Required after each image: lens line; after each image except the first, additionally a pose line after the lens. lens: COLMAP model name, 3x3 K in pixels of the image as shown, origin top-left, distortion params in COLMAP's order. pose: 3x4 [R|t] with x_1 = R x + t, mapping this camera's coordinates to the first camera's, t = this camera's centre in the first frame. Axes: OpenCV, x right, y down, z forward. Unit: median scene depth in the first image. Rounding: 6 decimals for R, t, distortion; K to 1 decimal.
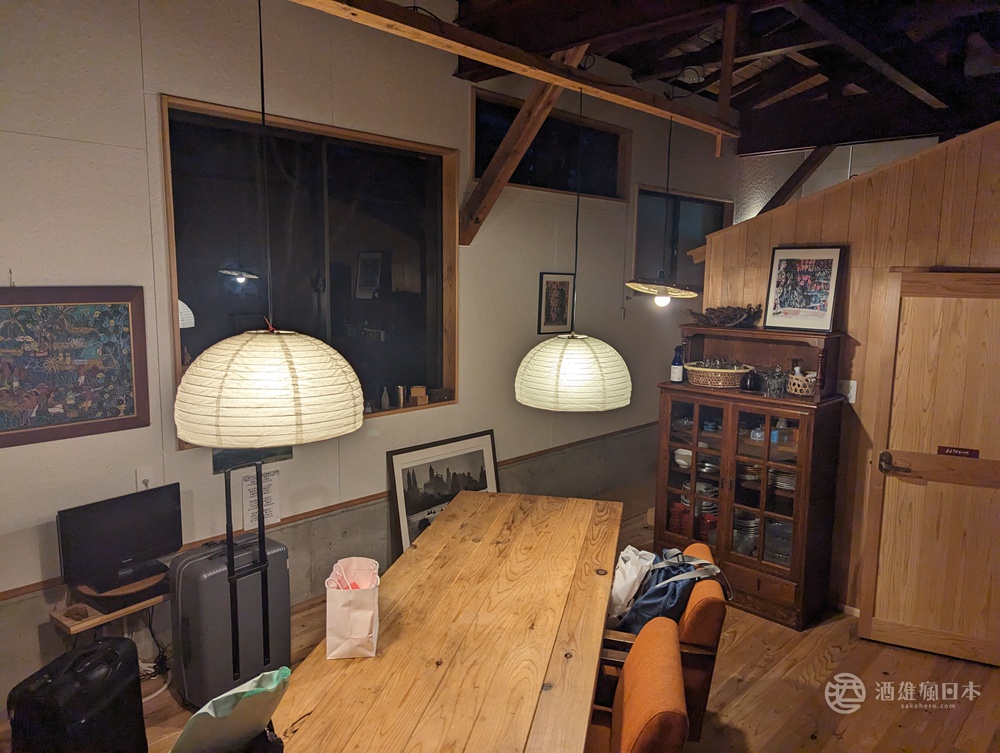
lens RADIAL K [[704.1, 0, 532.0], [0, 704.1, 379.6], [0, 0, 1]] dist [0.026979, -0.028415]
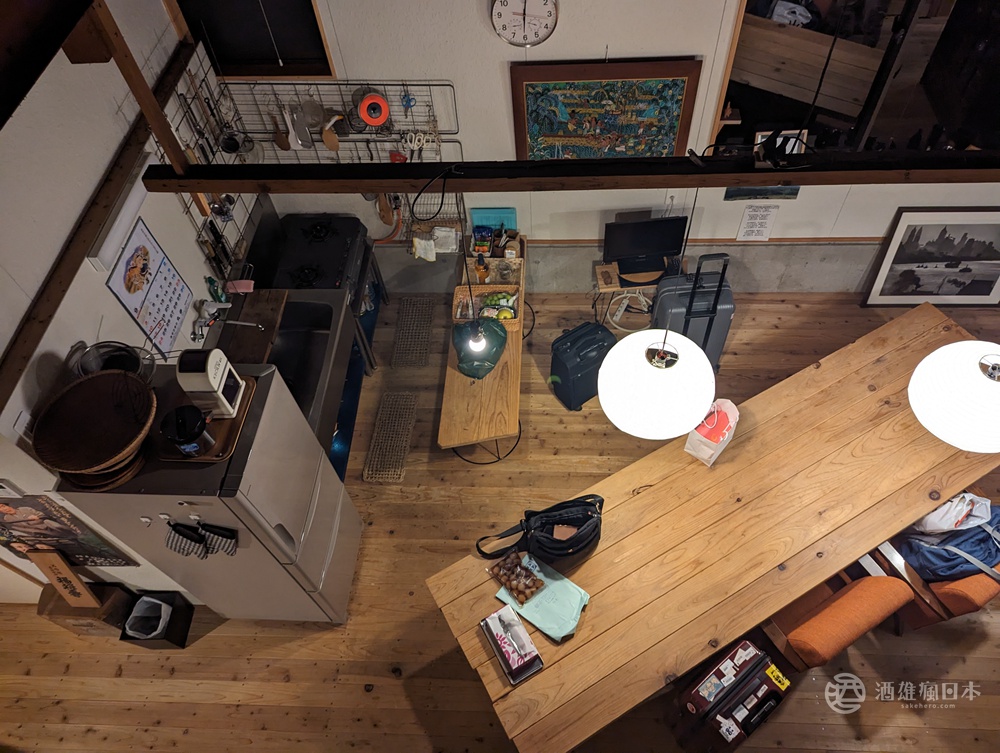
lens RADIAL K [[704.1, 0, 505.8], [0, 704.1, 376.3], [0, 0, 1]] dist [0.026979, -0.028415]
pose [[0.637283, 0.594734, -0.490063, 0.098682], [-0.046053, 0.664180, 0.746153, -0.647418], [0.769253, -0.452942, 0.450660, 0.036385]]
